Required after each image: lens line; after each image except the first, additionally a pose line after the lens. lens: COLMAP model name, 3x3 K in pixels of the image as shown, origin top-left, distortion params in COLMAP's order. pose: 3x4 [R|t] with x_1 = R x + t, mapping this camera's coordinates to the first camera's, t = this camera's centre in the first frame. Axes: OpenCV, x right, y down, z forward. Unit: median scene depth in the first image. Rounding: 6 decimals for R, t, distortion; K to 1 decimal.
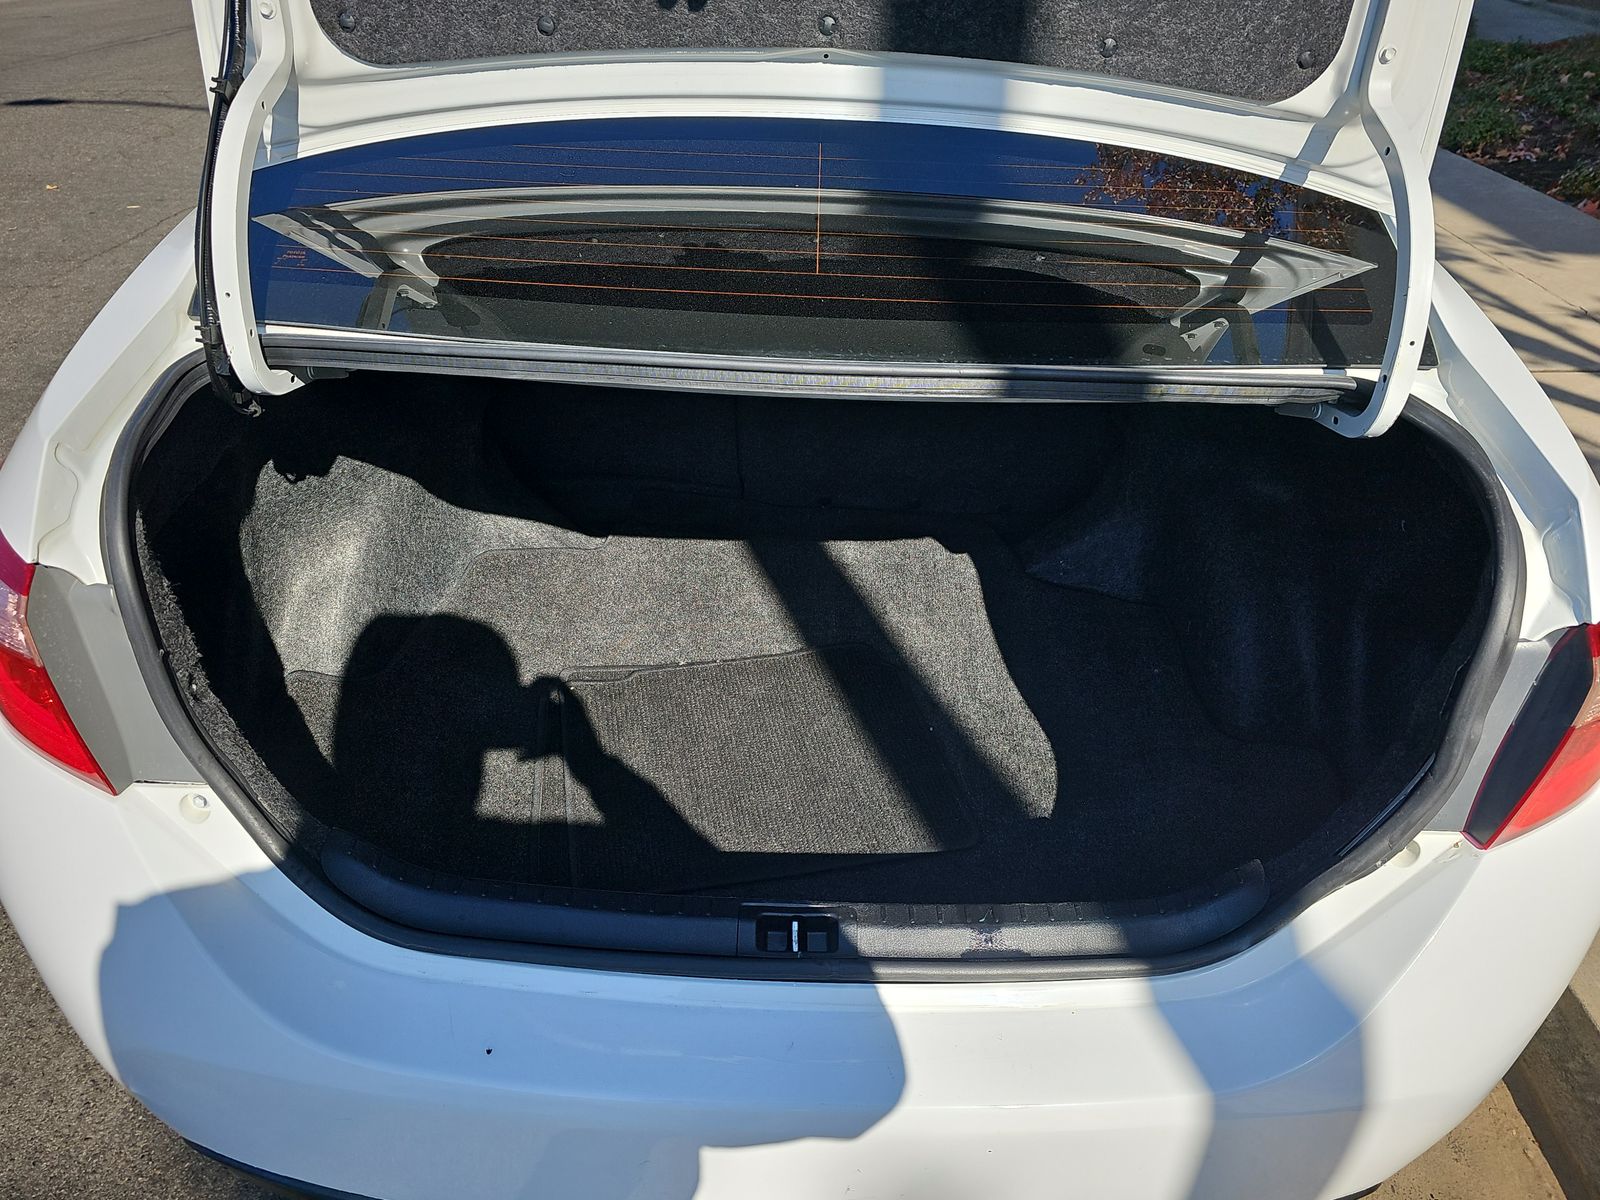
lens RADIAL K [[1067.3, 0, 793.5], [0, 1067.3, 600.1], [0, 0, 1]] dist [0.045921, -0.034150]
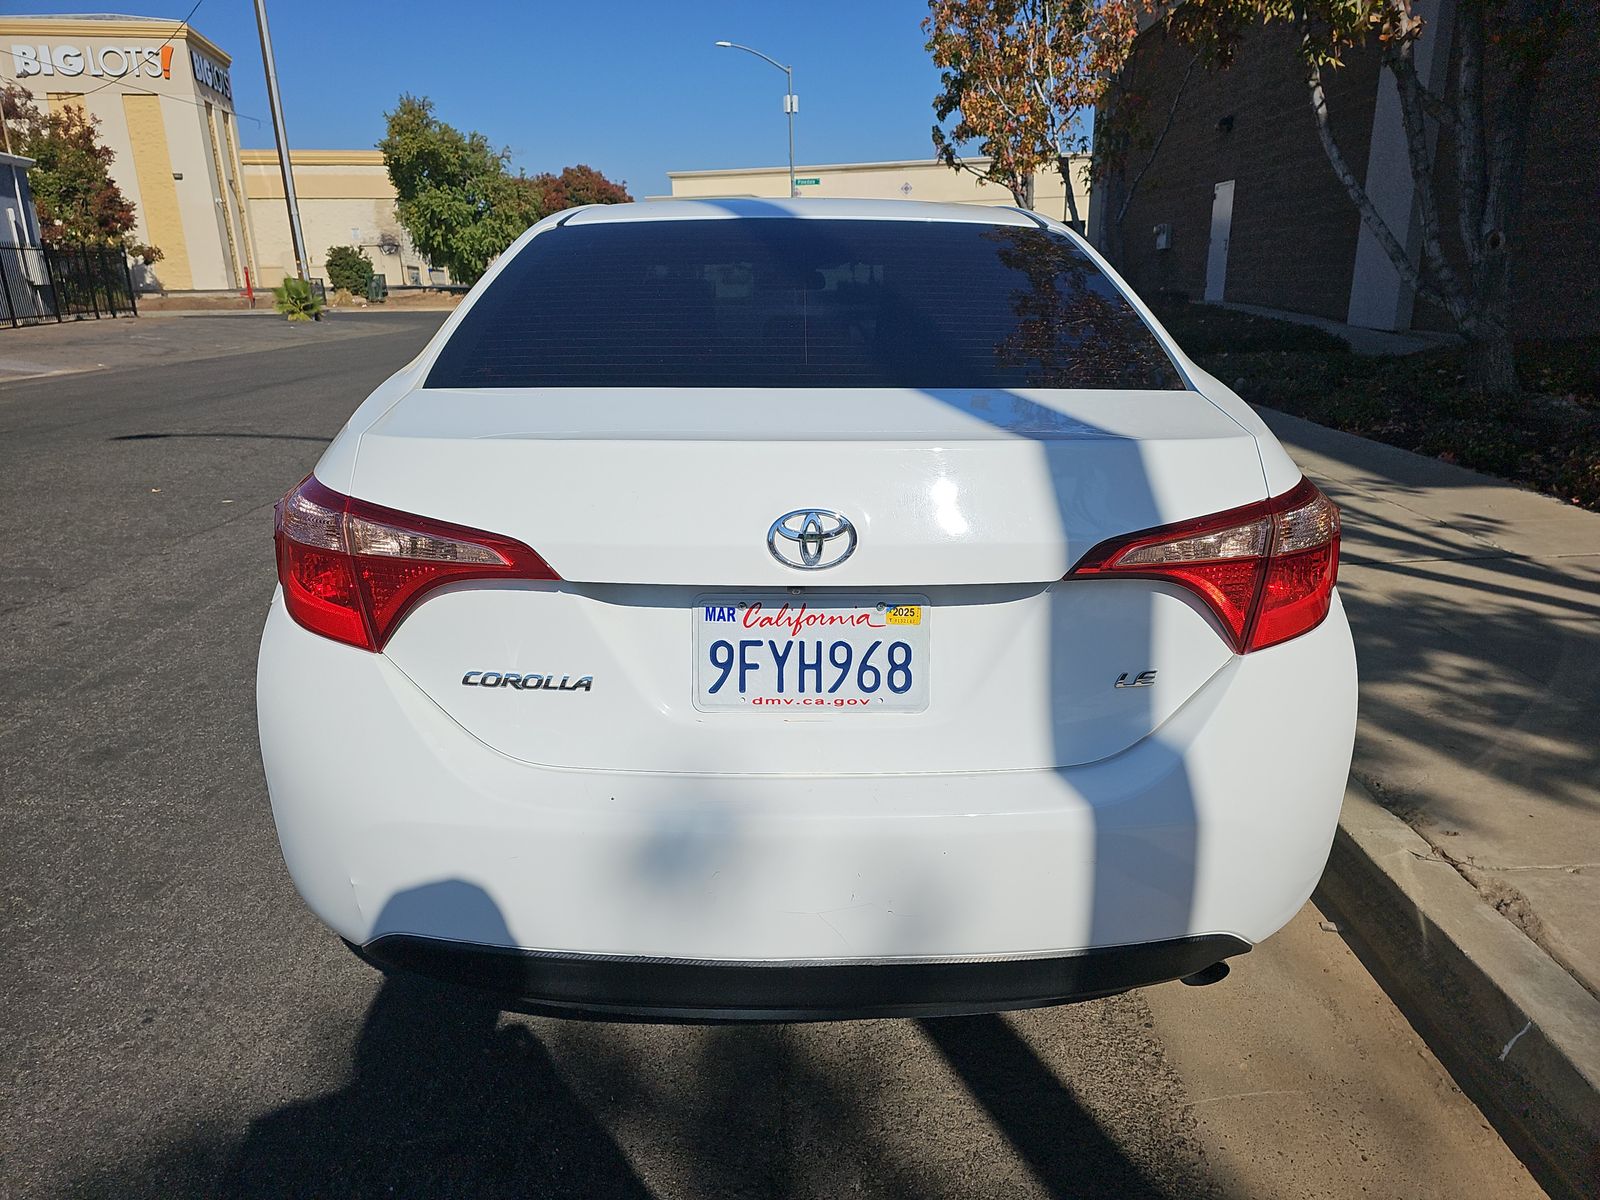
lens RADIAL K [[1067.3, 0, 795.9], [0, 1067.3, 603.6], [0, 0, 1]] dist [0.045921, -0.034150]
pose [[0.999411, -0.032734, 0.010264, -0.006440], [0.034304, 0.956259, -0.290502, 0.110636], [-0.000306, 0.290683, 0.956819, -0.096550]]
